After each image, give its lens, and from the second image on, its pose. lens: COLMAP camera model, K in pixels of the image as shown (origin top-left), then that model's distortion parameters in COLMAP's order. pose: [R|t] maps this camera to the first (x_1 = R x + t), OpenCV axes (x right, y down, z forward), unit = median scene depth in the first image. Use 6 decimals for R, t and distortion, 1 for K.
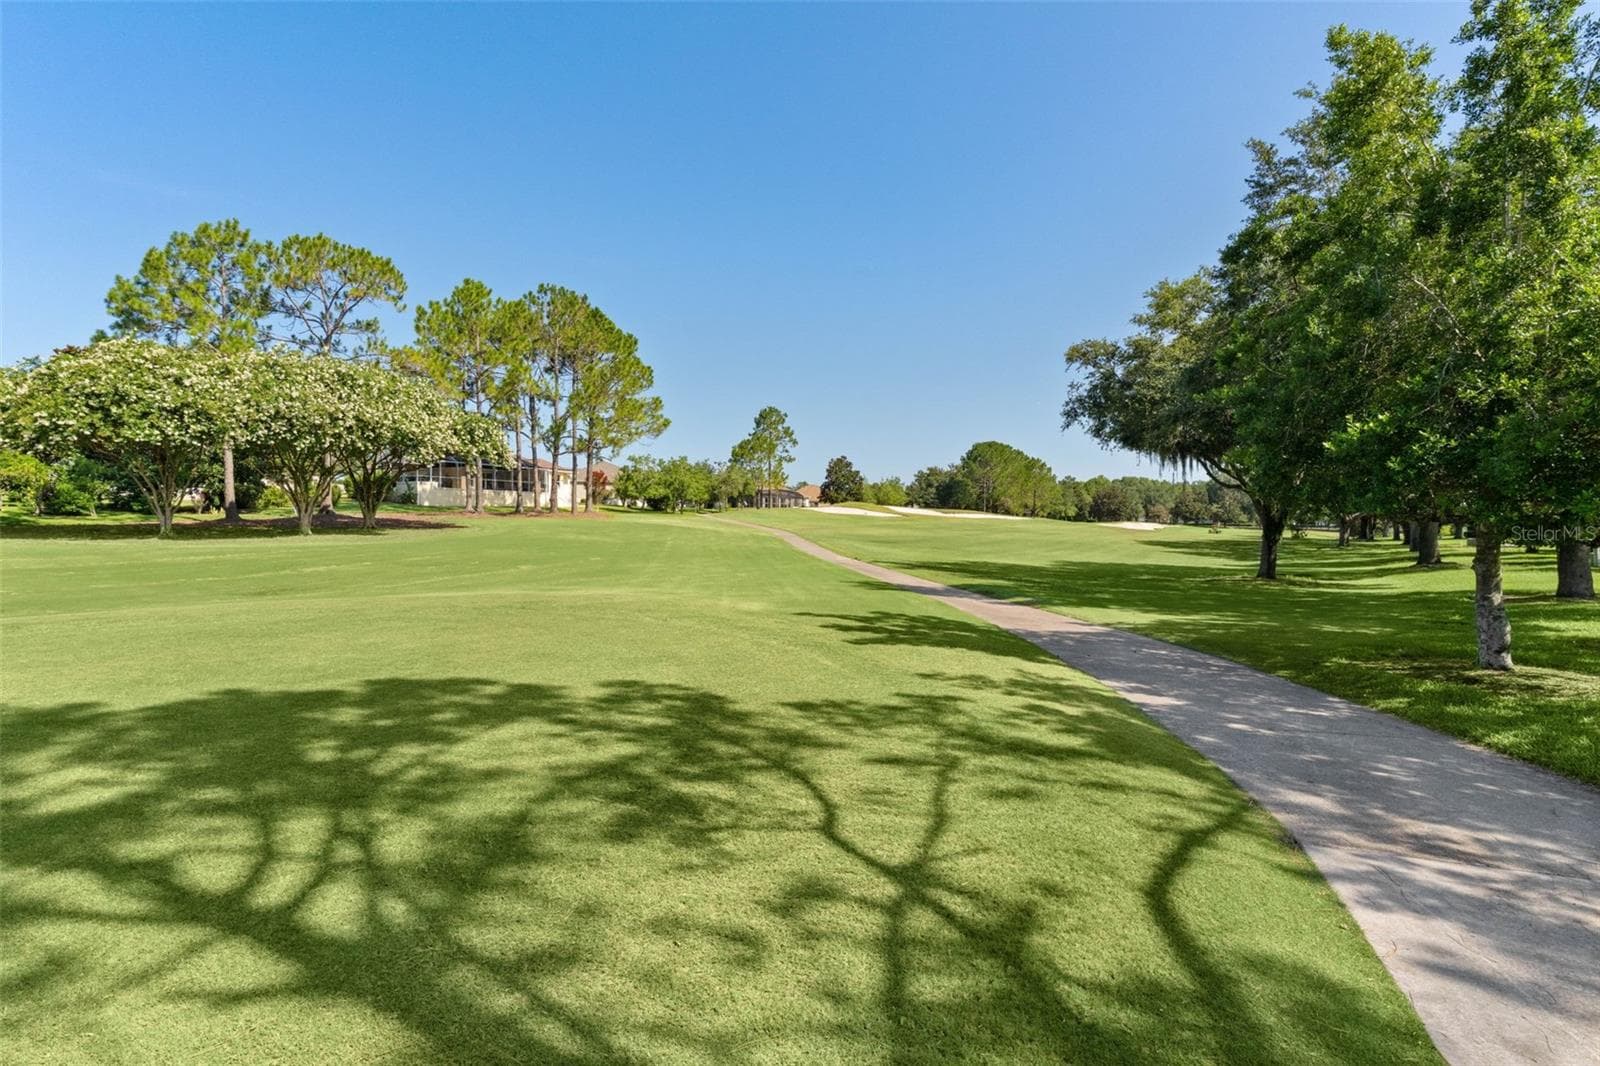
lens RADIAL K [[819.8, 0, 800.0], [0, 819.8, 533.0], [0, 0, 1]] dist [-0.000718, 0.000563]
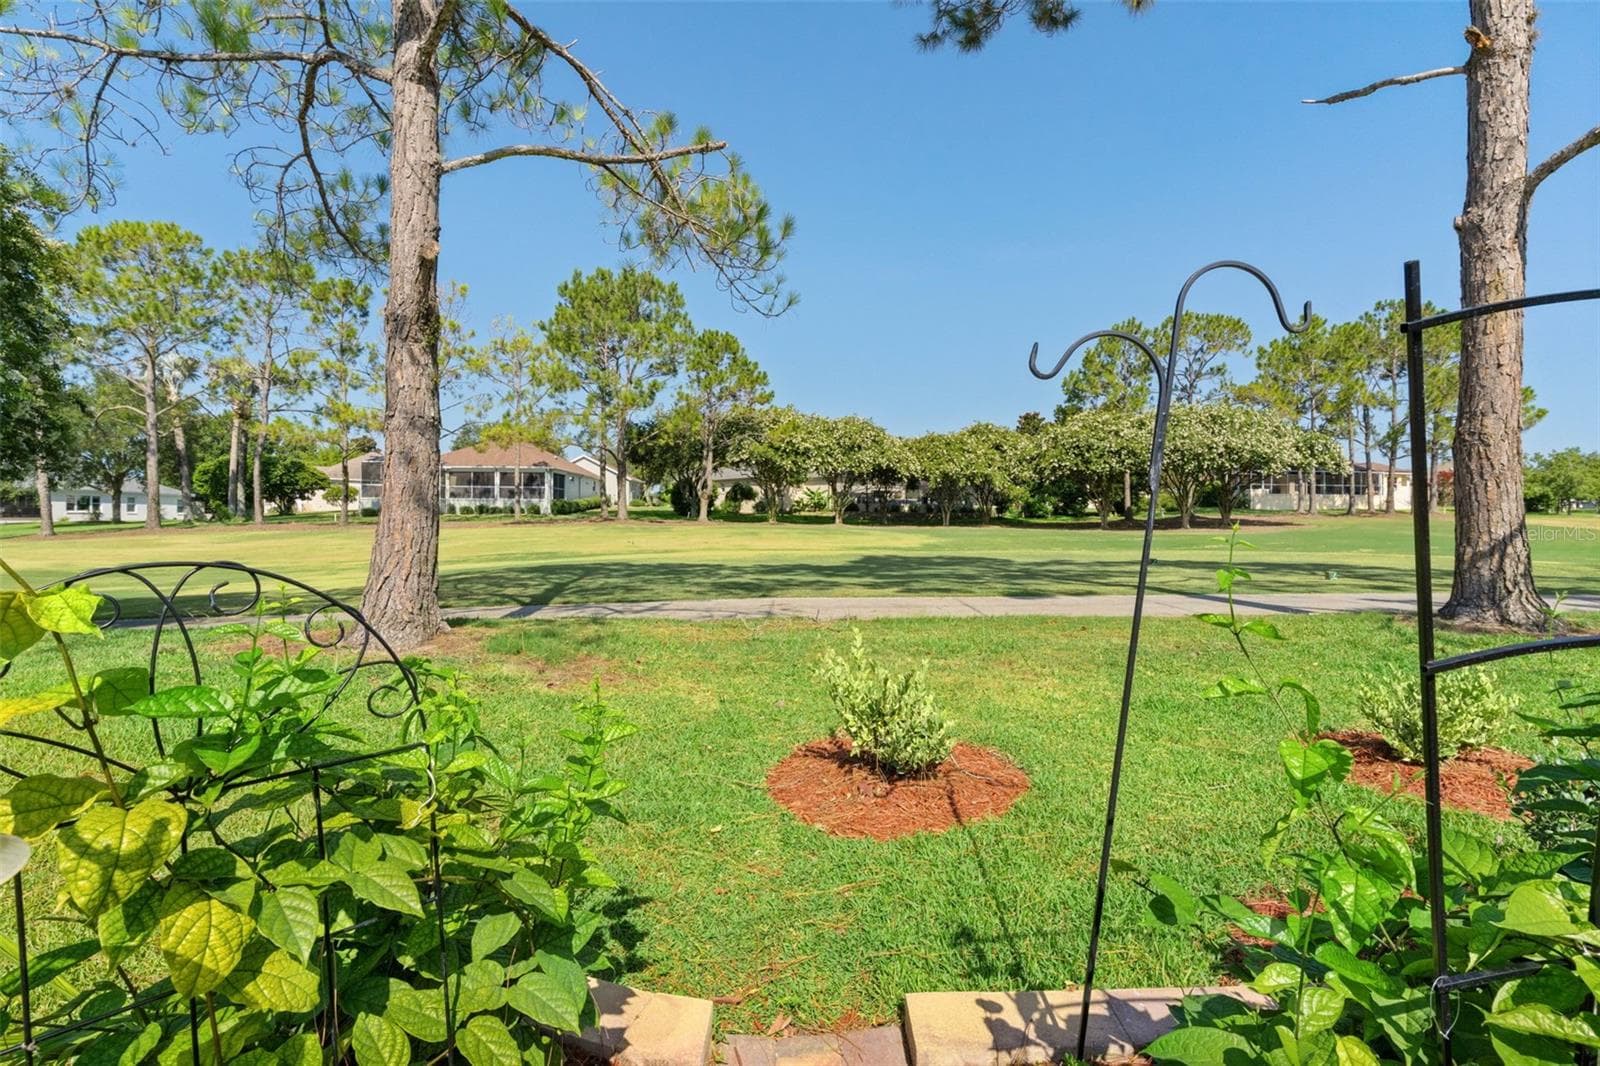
lens RADIAL K [[770.4, 0, 800.0], [0, 770.4, 533.0], [0, 0, 1]] dist [-0.000516, 0.000161]
pose [[0.586539, 0.006598, -0.809894, 0.065068], [-0.013125, 0.999913, -0.001360, 0.013069], [0.809815, 0.011428, 0.586575, -0.222011]]
